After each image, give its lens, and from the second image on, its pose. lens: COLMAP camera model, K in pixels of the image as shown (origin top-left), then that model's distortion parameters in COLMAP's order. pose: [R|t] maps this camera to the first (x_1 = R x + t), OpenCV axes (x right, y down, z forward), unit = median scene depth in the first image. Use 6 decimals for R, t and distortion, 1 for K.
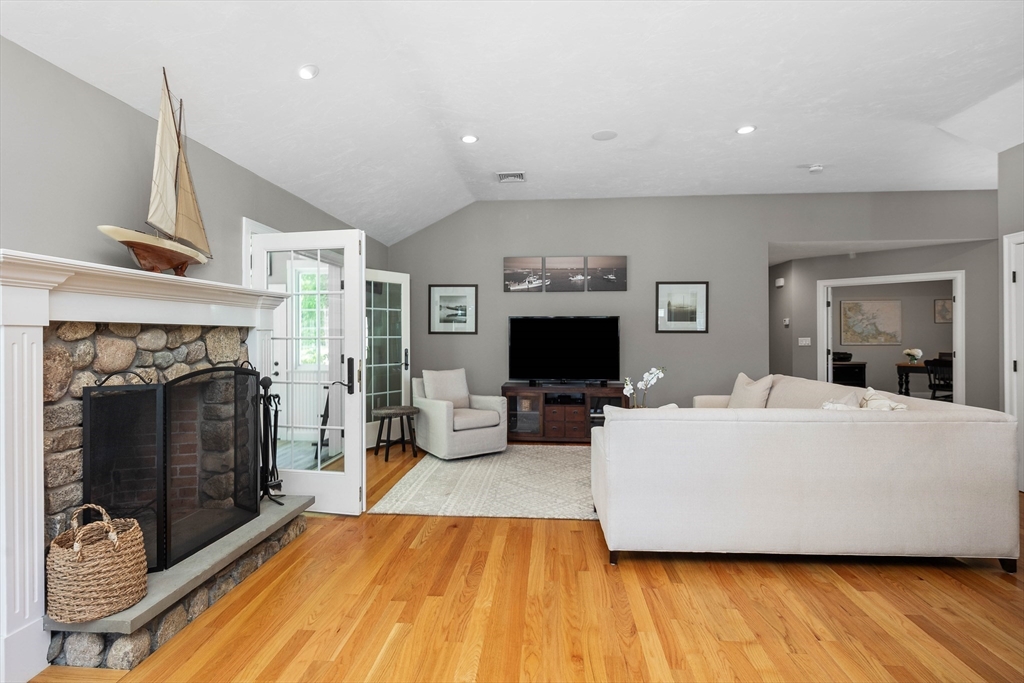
lens RADIAL K [[503.9, 0, 515.1], [0, 503.9, 337.5], [0, 0, 1]] dist [0.003973, -0.004501]
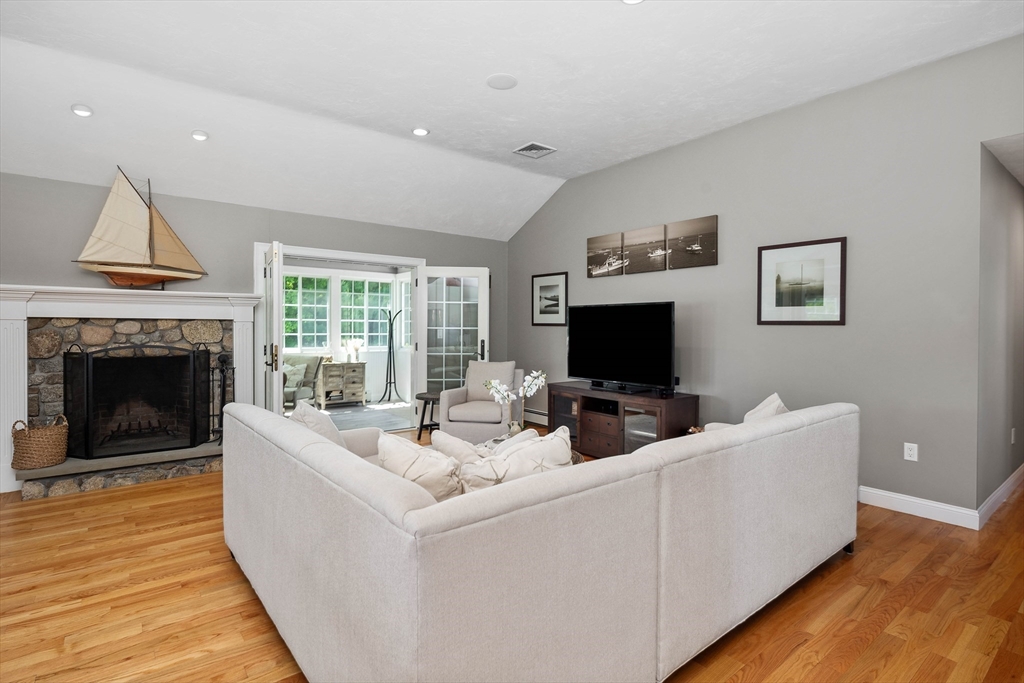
lens RADIAL K [[503.9, 0, 510.0], [0, 503.9, 333.5], [0, 0, 1]] dist [0.003973, -0.004501]
pose [[0.676154, 0.013635, -0.736634, 0.612212], [-0.008733, 0.999907, 0.010492, -0.001757], [0.736708, -0.000661, 0.676210, 0.350624]]
